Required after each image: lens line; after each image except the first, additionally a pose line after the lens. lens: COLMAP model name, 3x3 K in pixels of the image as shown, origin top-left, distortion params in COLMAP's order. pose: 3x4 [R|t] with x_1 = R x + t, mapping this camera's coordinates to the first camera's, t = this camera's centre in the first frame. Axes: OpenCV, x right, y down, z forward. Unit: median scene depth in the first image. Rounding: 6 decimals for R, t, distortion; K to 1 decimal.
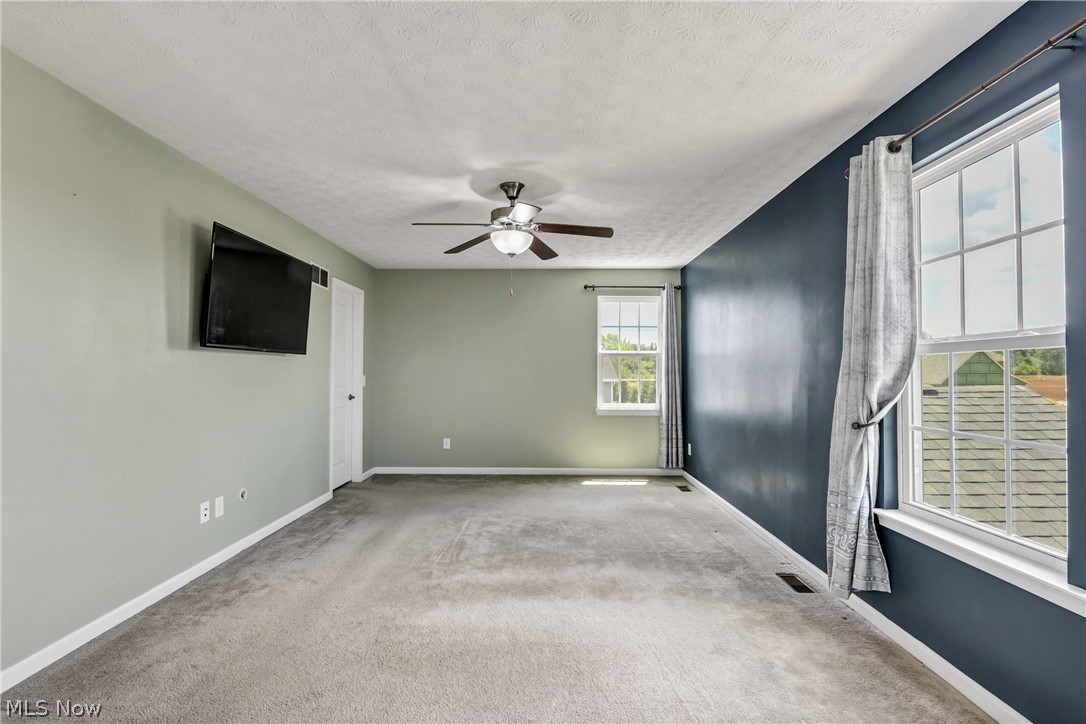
lens RADIAL K [[506.2, 0, 545.4], [0, 506.2, 368.1], [0, 0, 1]] dist [-0.005344, -0.000449]
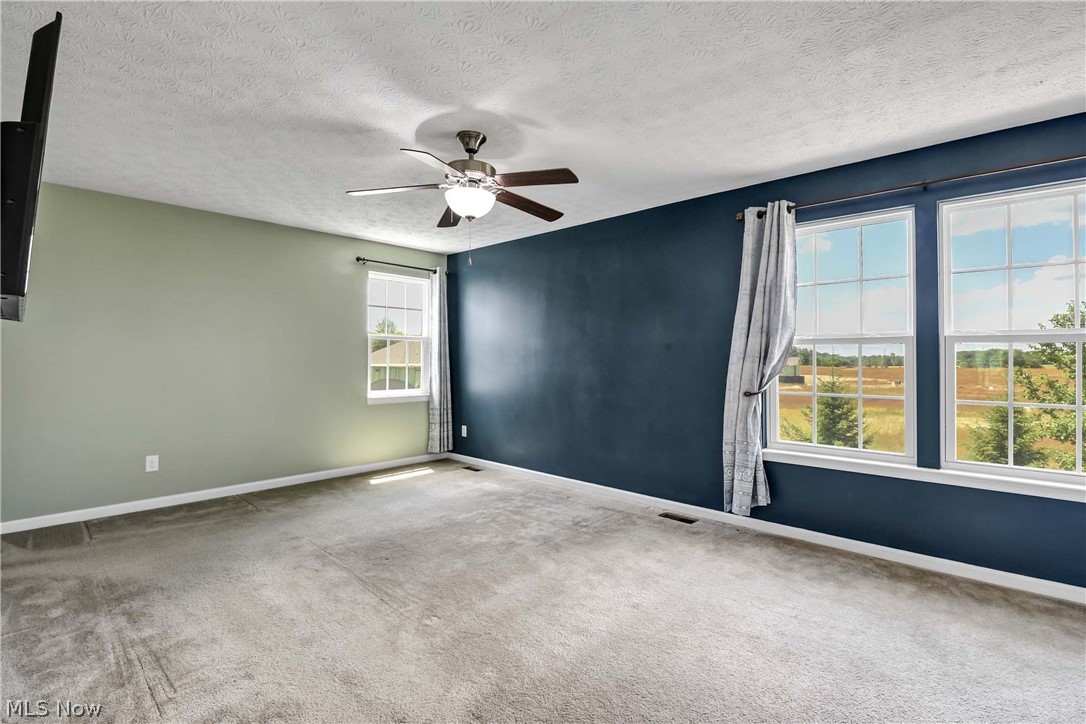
lens RADIAL K [[485.8, 0, 544.7], [0, 485.8, 356.1], [0, 0, 1]] dist [-0.003104, -0.004235]
pose [[0.681754, 0.003350, 0.731574, -0.332933], [-0.007818, 0.999966, 0.002707, 0.002782], [-0.731539, -0.007565, 0.681757, 0.202447]]
